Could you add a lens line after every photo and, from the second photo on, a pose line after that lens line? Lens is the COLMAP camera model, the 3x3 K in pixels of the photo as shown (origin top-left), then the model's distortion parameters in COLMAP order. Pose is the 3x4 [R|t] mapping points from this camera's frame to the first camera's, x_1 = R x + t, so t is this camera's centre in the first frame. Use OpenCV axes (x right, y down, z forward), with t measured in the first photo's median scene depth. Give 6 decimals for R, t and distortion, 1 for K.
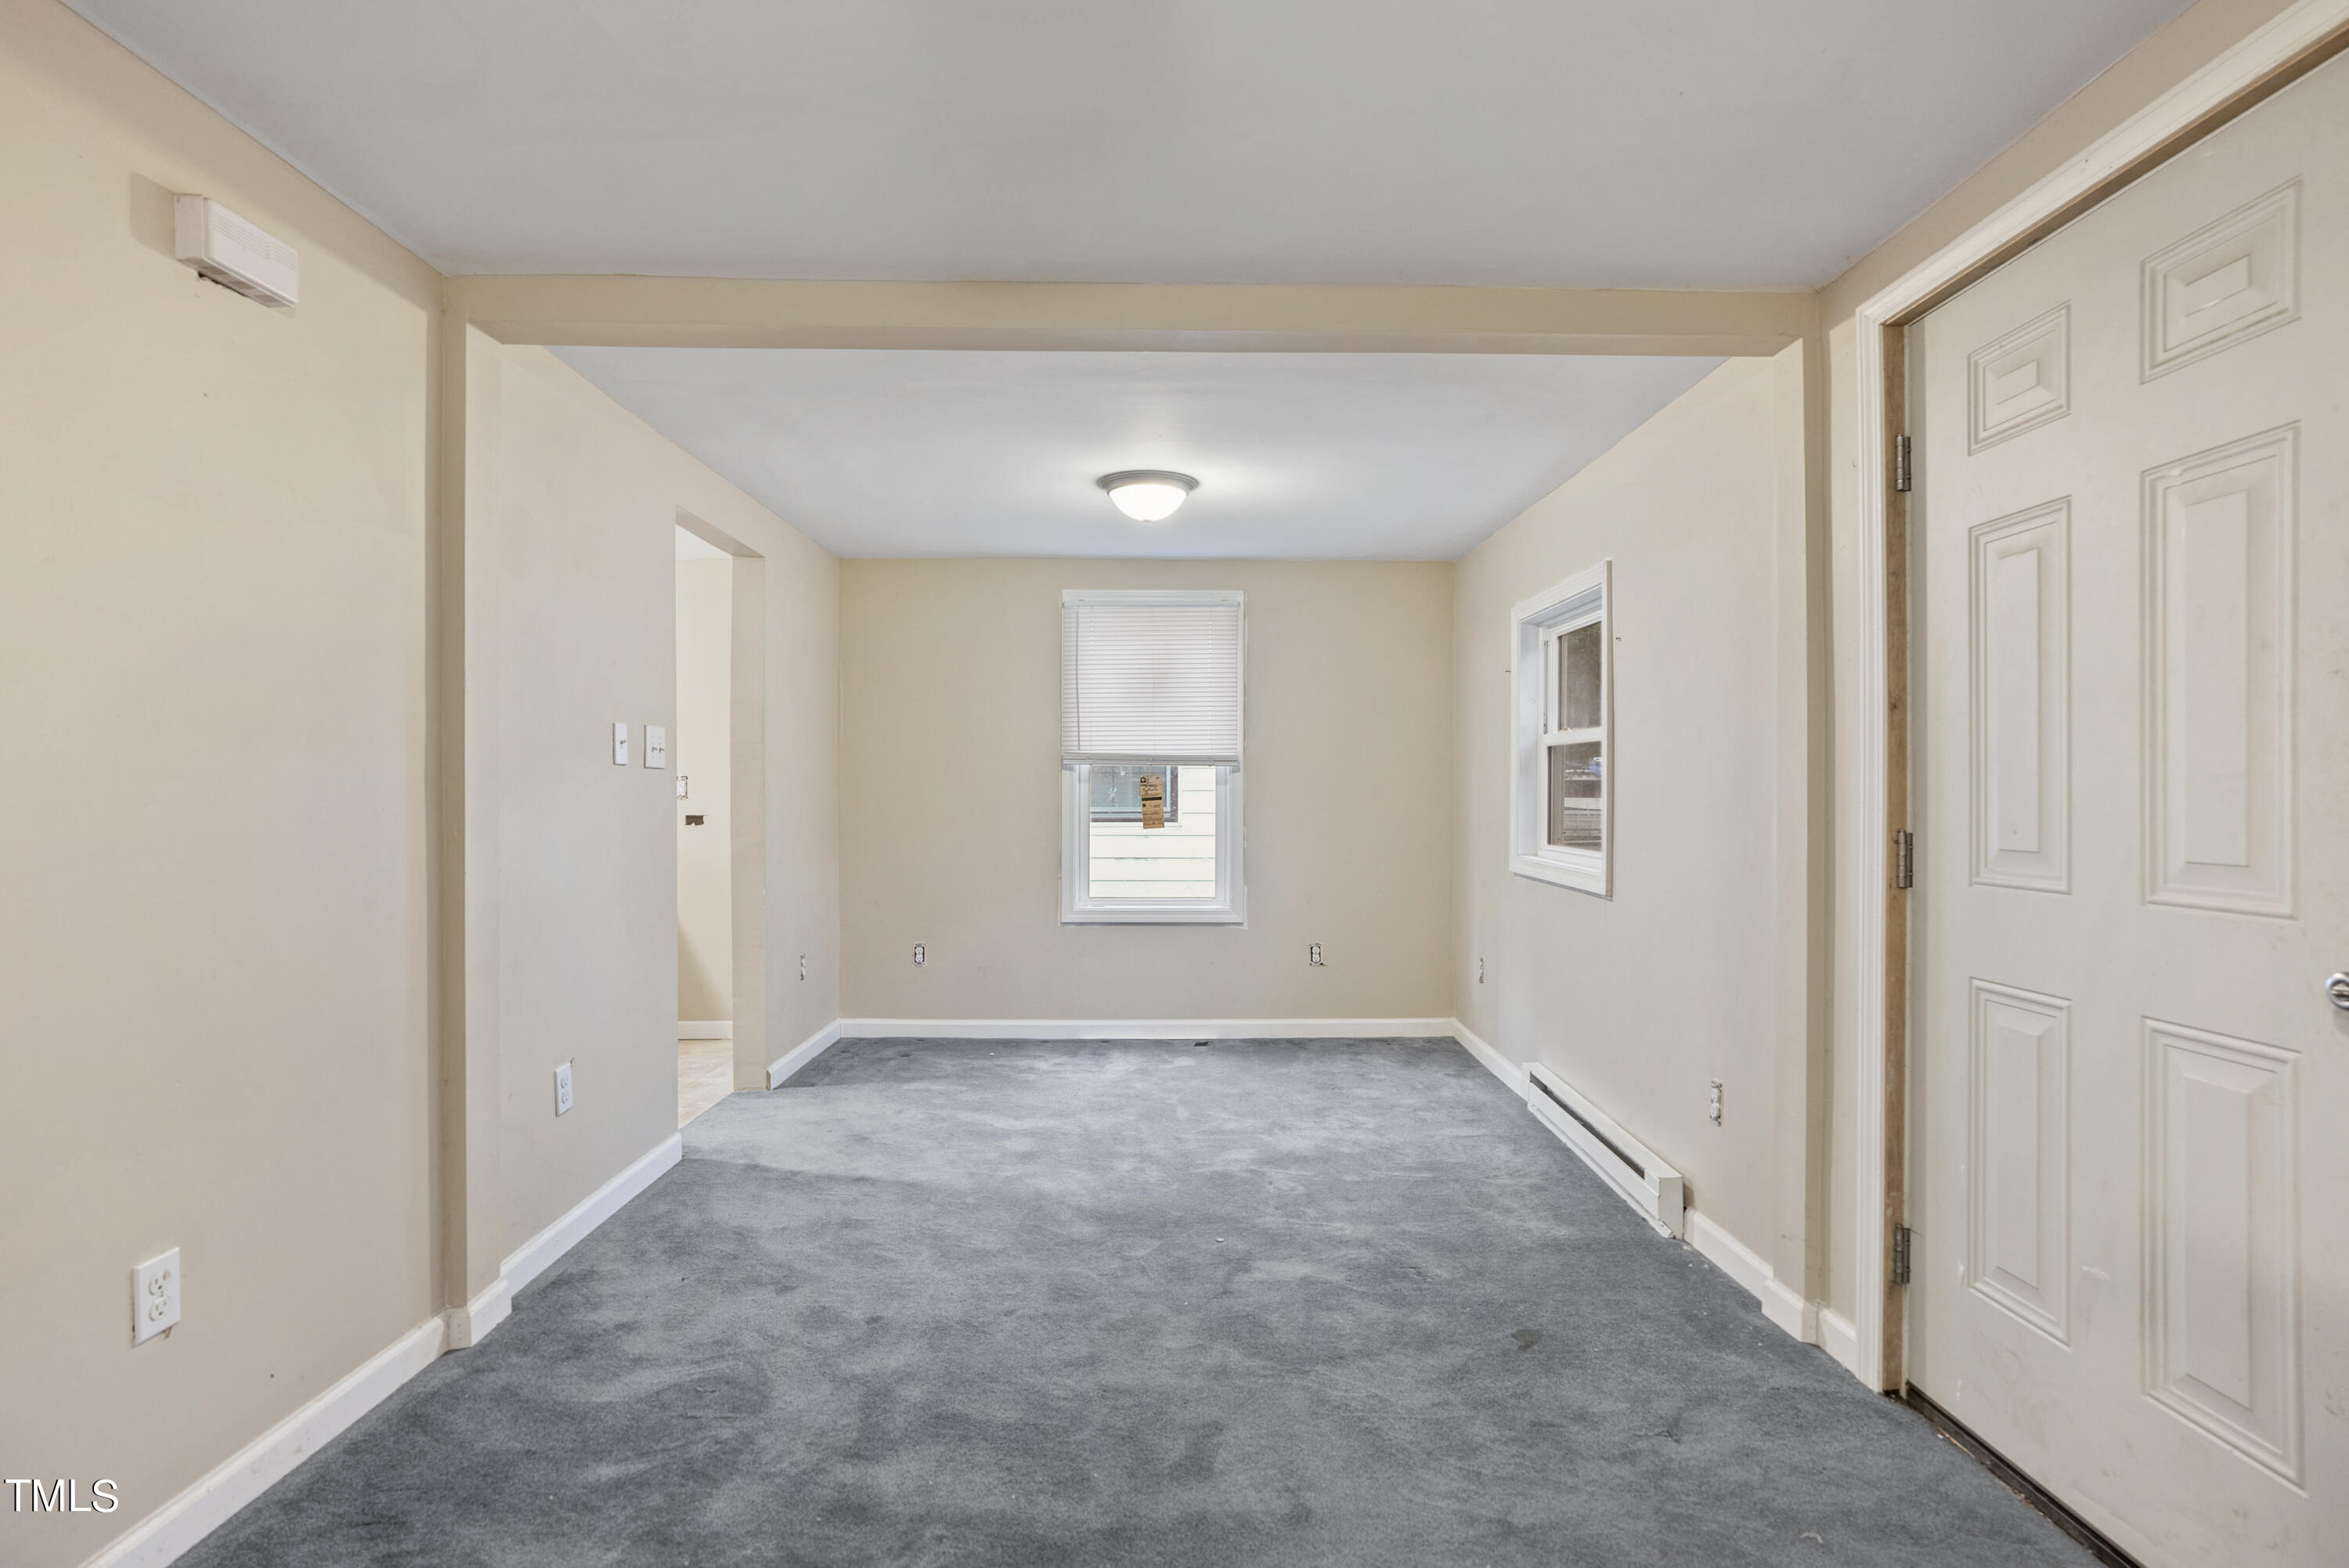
lens RADIAL K [[1122.8, 0, 1180.8], [0, 1122.8, 786.1], [0, 0, 1]] dist [-0.056064, 0.028861]
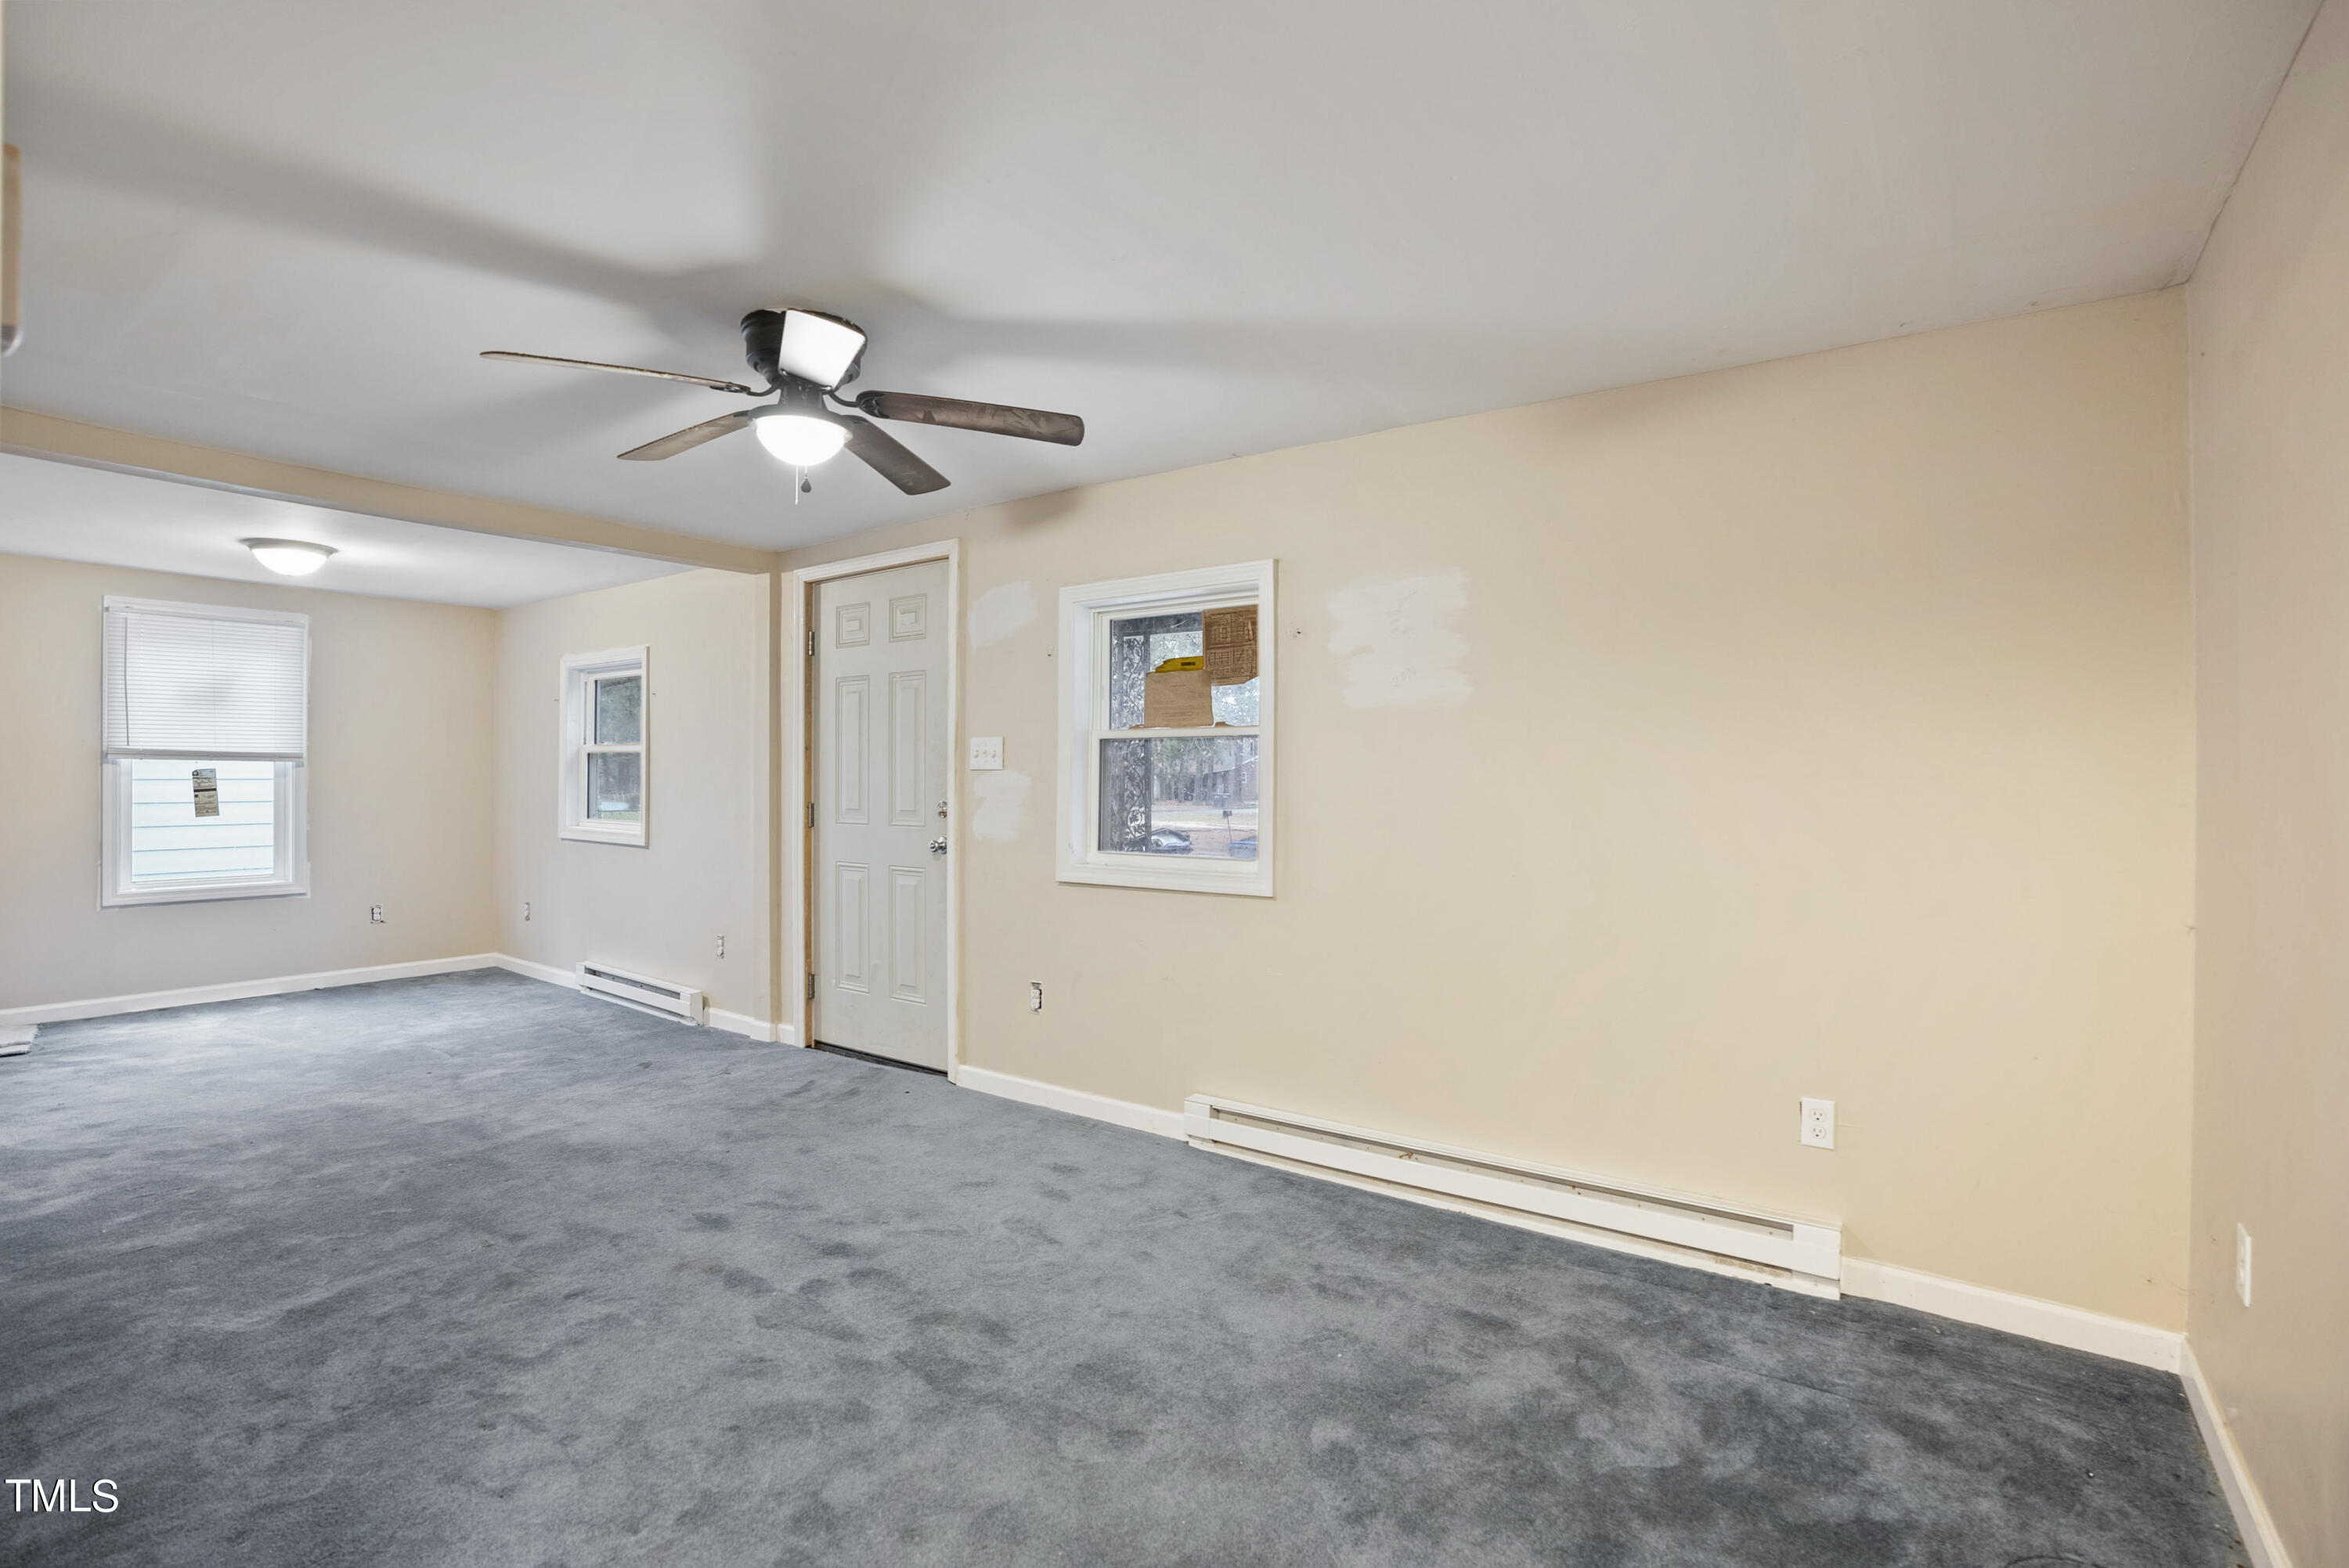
lens RADIAL K [[1122.8, 0, 1180.8], [0, 1122.8, 786.1], [0, 0, 1]] dist [-0.056064, 0.028861]
pose [[0.595469, -0.007891, 0.803339, -0.676924], [-0.005502, 0.999888, 0.013900, -0.027070], [-0.803359, -0.012697, 0.595359, -0.903527]]
